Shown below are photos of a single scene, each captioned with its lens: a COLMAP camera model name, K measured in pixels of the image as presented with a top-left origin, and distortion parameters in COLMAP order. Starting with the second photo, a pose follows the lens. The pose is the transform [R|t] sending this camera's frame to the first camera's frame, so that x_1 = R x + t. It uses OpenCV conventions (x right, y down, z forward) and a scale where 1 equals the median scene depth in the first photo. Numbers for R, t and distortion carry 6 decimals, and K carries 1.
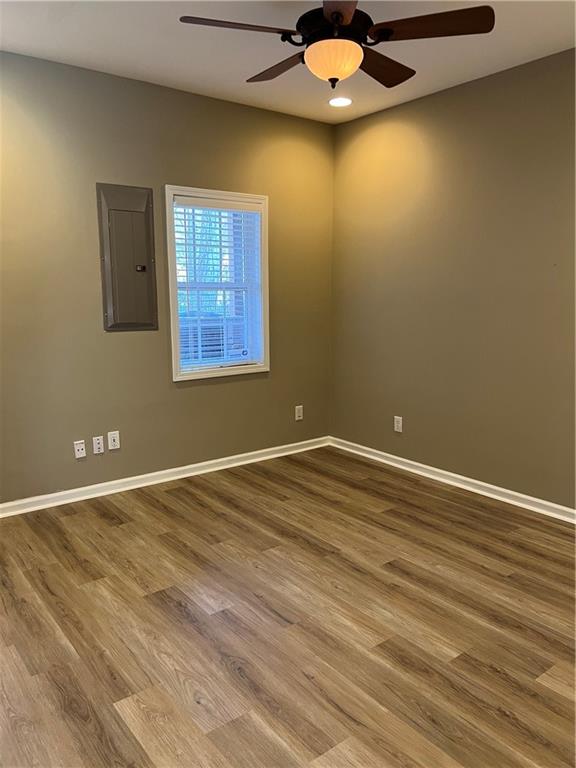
lens RADIAL K [[577.9, 0, 288.0], [0, 577.9, 384.0], [0, 0, 1]] dist [0.015938, -0.004526]
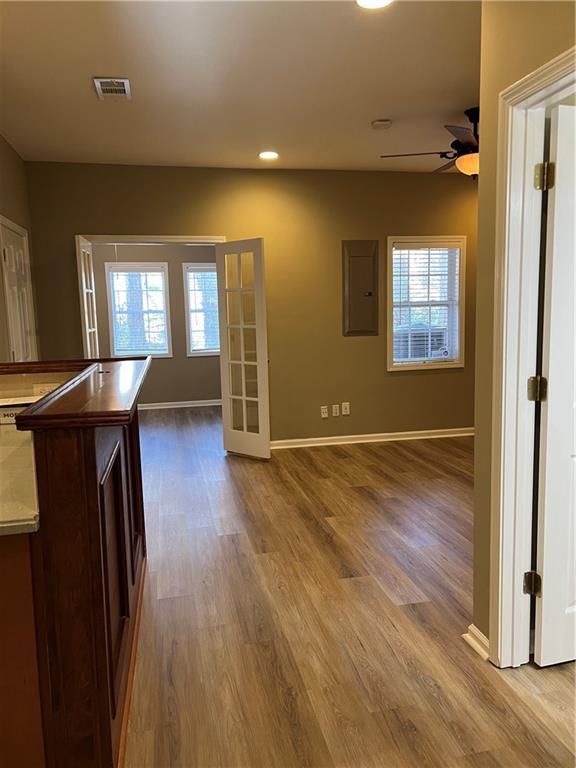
lens RADIAL K [[575.3, 0, 277.7], [0, 575.3, 382.5], [0, 0, 1]] dist [0.003582, -0.000425]
pose [[0.893236, 0.031116, -0.448510, 0.233788], [-0.046325, 0.998662, -0.022976, 0.081172], [0.447195, 0.041300, 0.893483, -0.466280]]
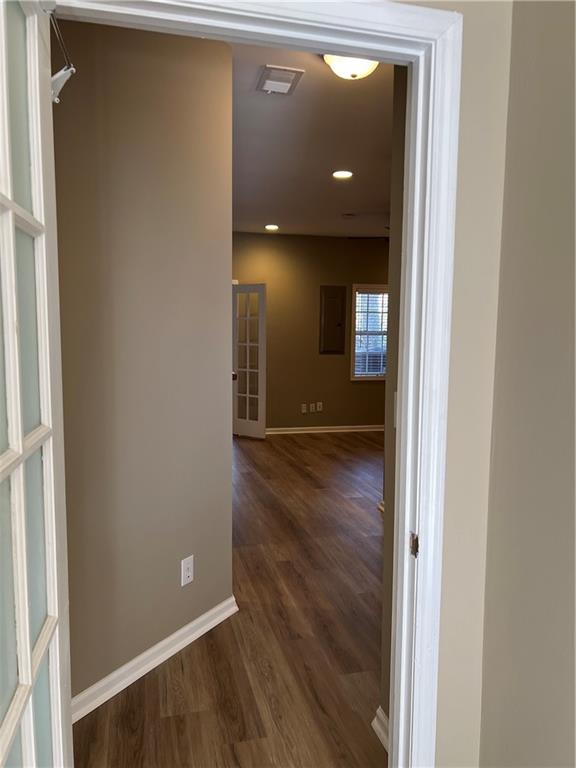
lens RADIAL K [[576.6, 0, 286.4], [0, 576.6, 393.0], [0, 0, 1]] dist [0.080458, -0.094080]
pose [[0.917709, 0.048719, -0.394256, 0.450354], [-0.073717, 0.996099, -0.048500, 0.176767], [0.390355, 0.073572, 0.917720, -1.061240]]
